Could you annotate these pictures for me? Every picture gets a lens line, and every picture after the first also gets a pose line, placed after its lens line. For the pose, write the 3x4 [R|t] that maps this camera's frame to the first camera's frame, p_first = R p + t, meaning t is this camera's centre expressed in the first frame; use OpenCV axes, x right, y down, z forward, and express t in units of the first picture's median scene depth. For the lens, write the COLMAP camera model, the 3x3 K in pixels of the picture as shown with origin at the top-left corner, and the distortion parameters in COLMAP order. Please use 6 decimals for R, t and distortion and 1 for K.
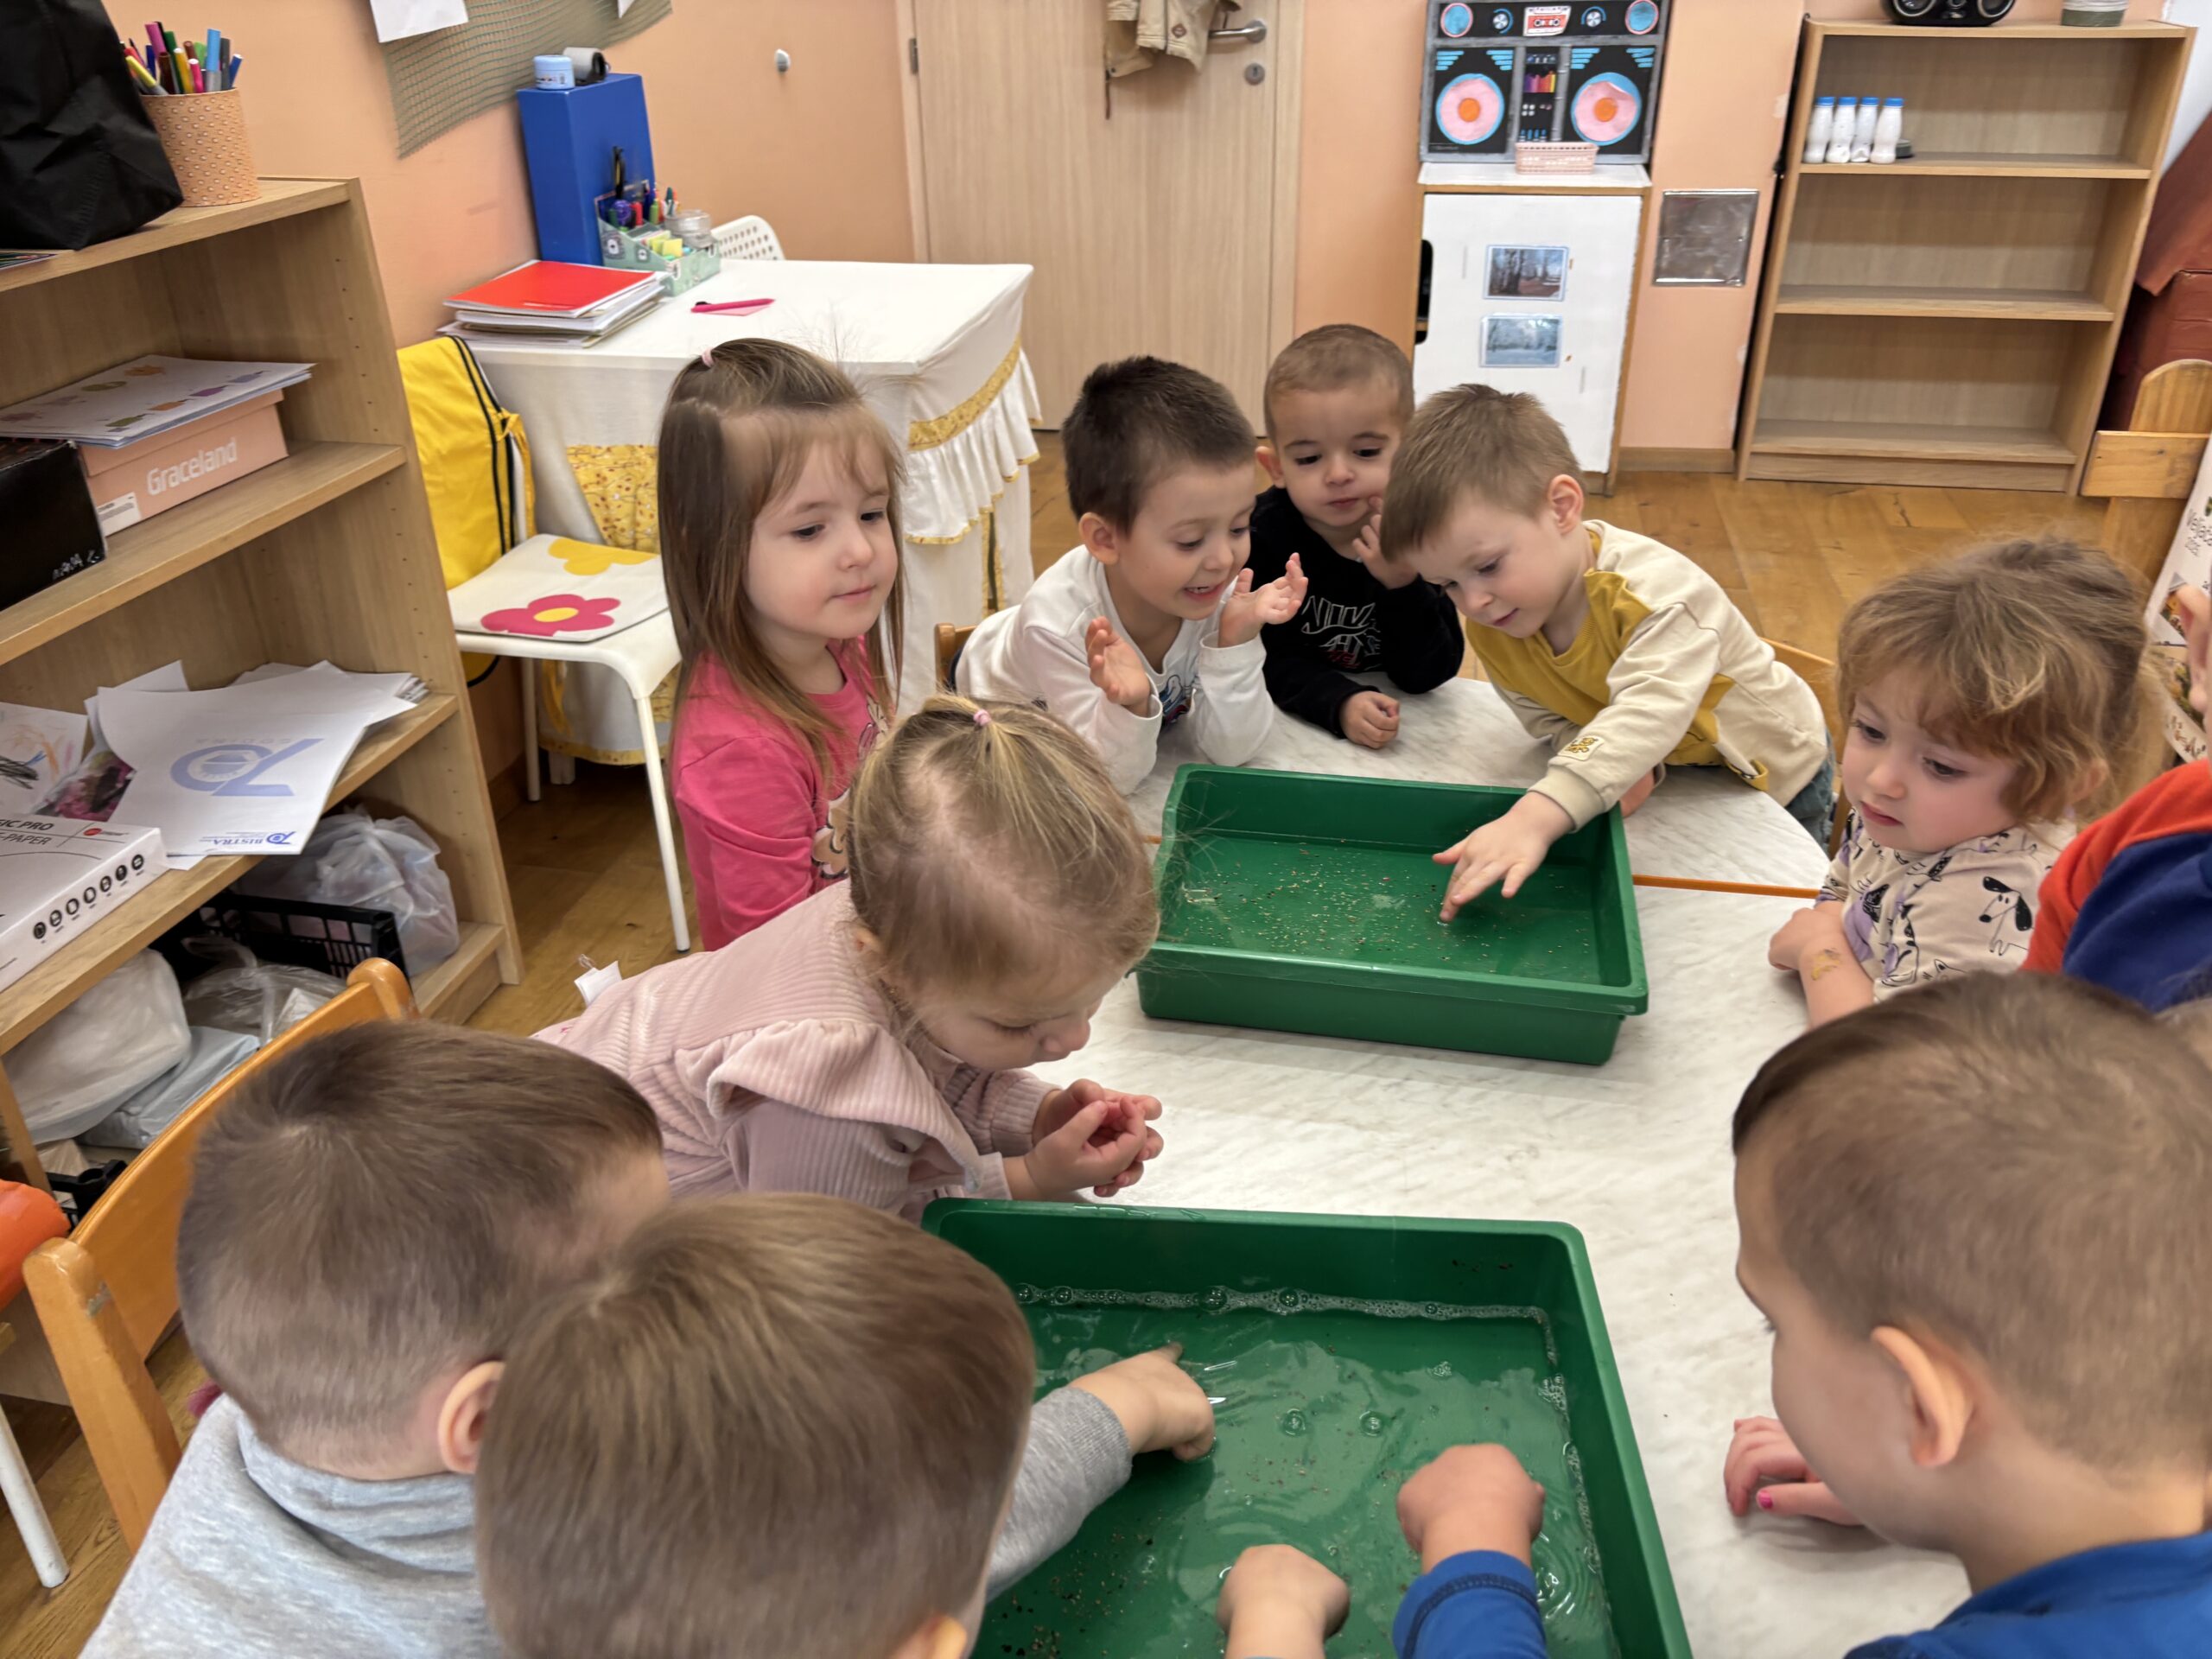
lens RADIAL K [[1679.7, 0, 1111.1], [0, 1679.7, 819.0], [0, 0, 1]] dist [0.031332, -0.027451]
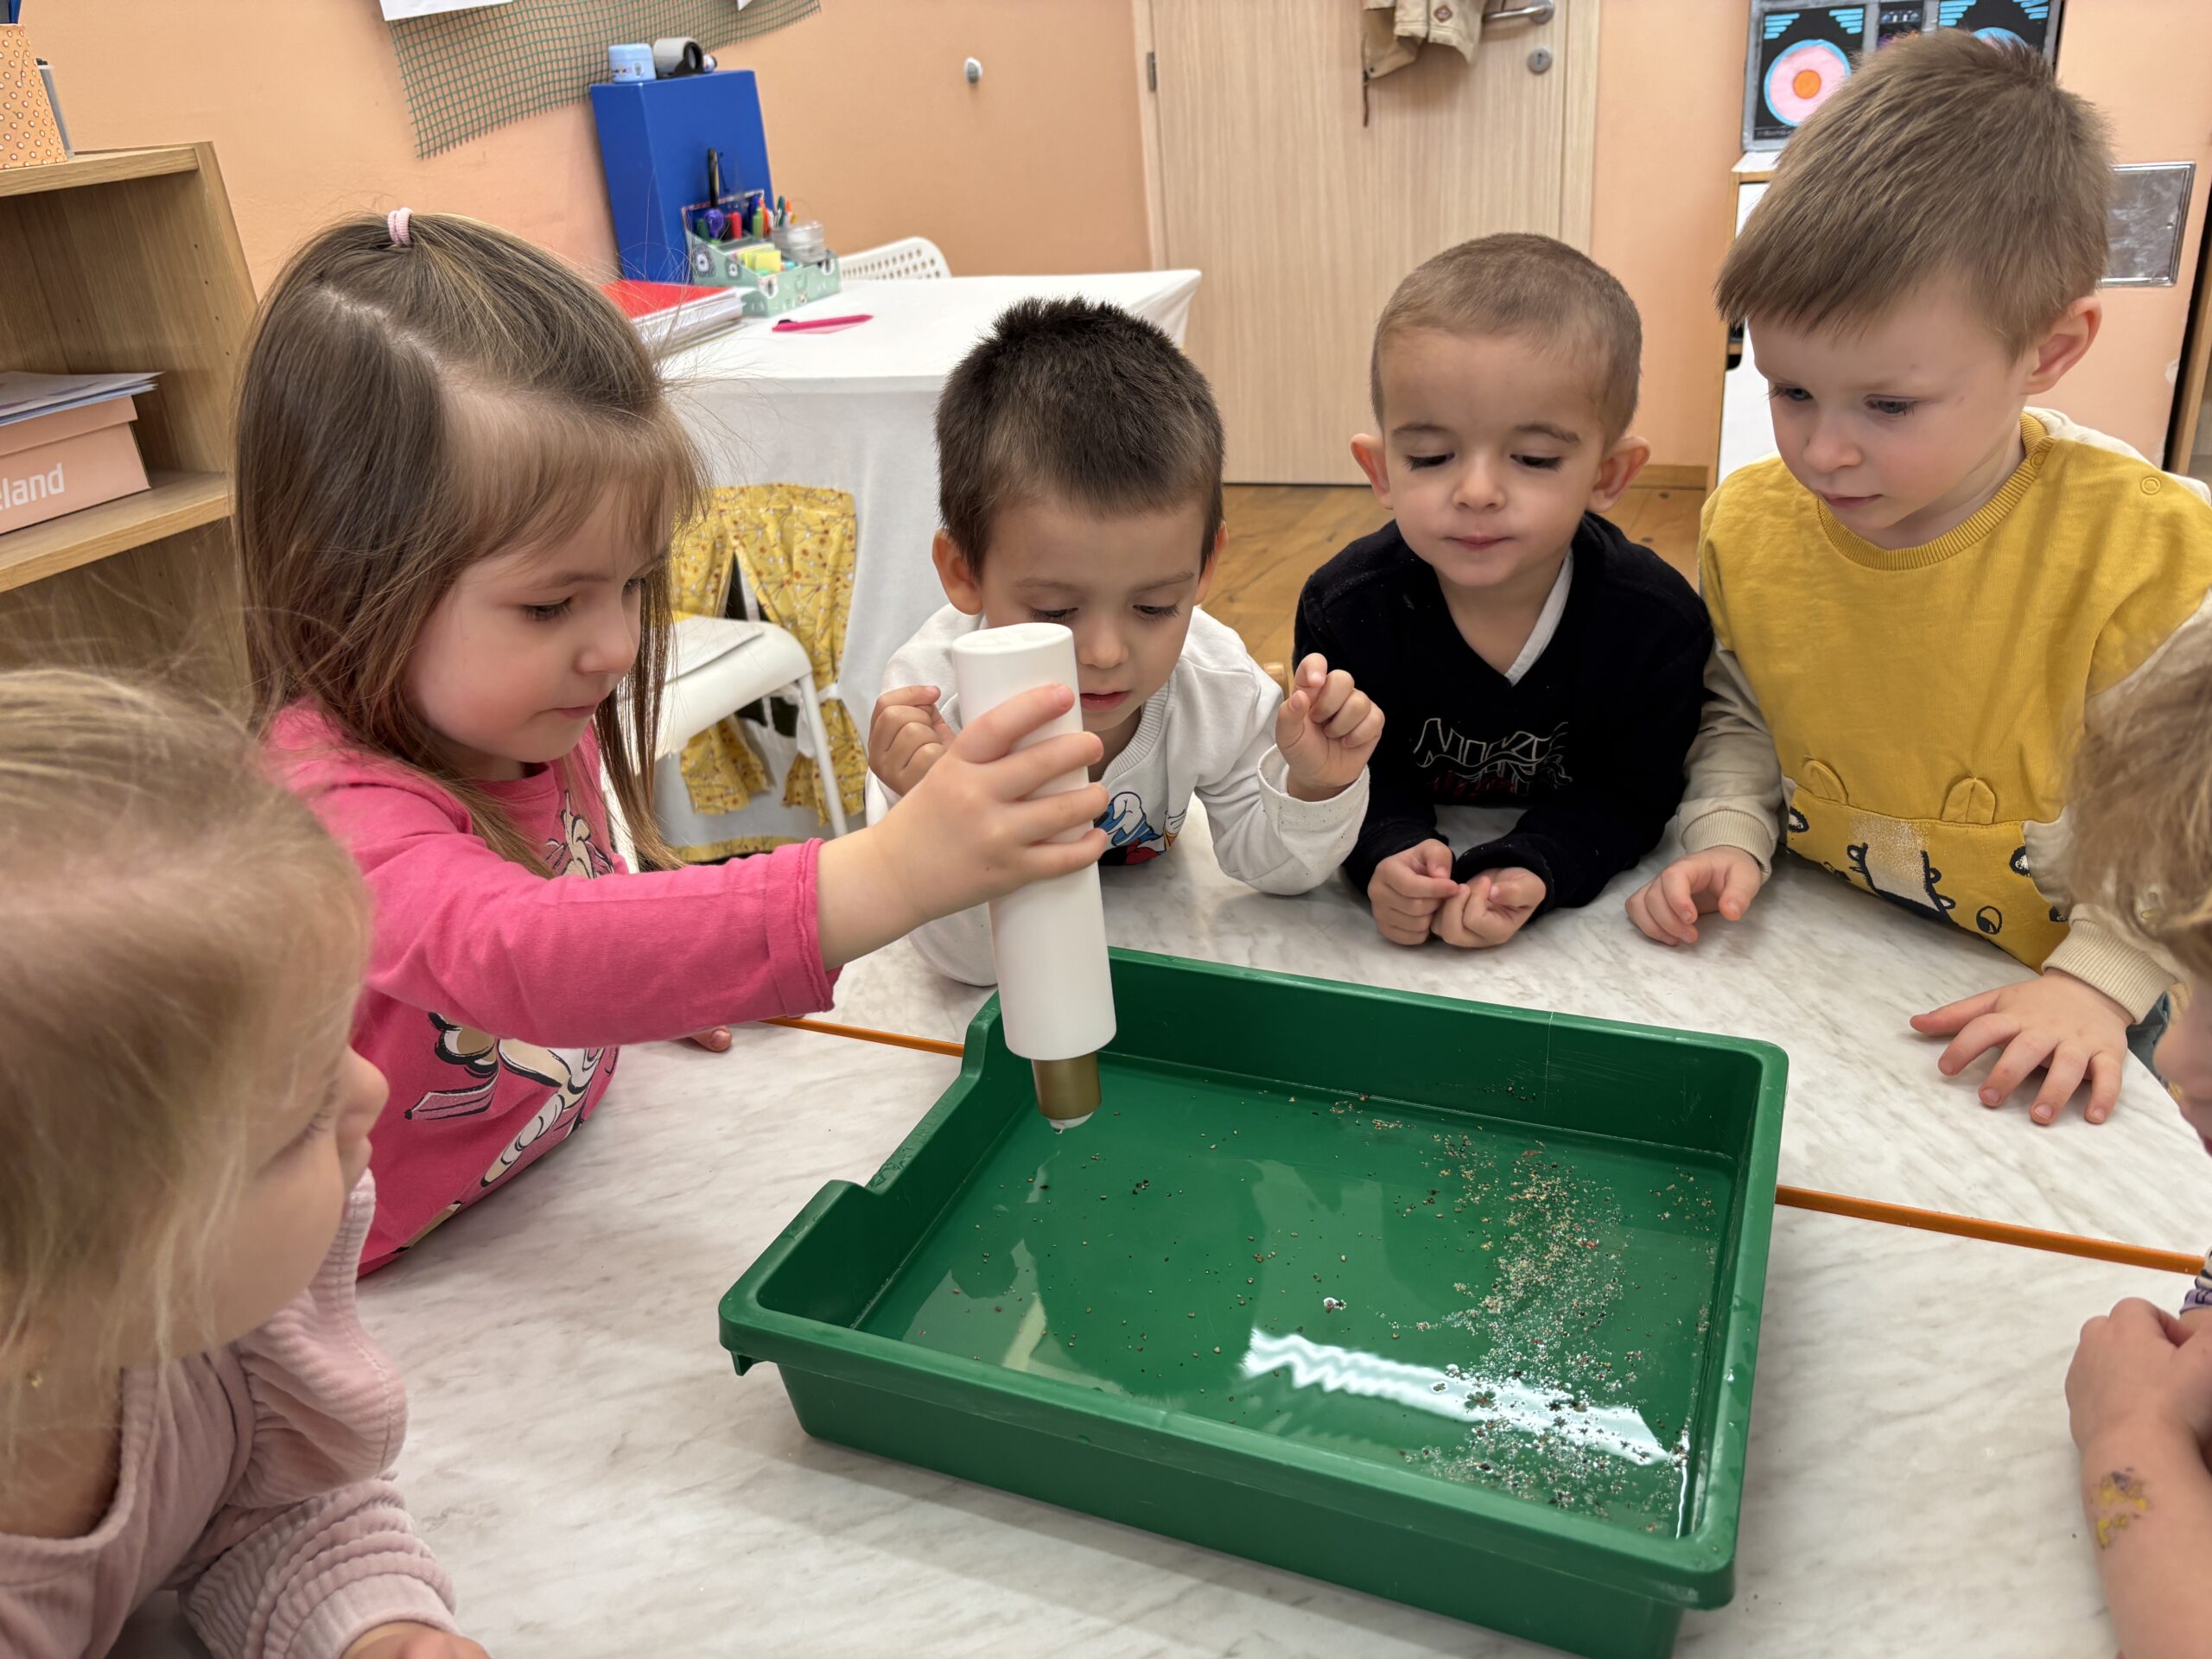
lens RADIAL K [[1679.7, 0, 1090.1], [0, 1679.7, 838.5], [0, 0, 1]] dist [0.031332, -0.027451]
pose [[0.975993, 0.028779, -0.215891, 0.091859], [-0.035428, 0.999008, -0.026992, -0.025678], [0.214900, 0.033993, 0.976044, 0.198128]]
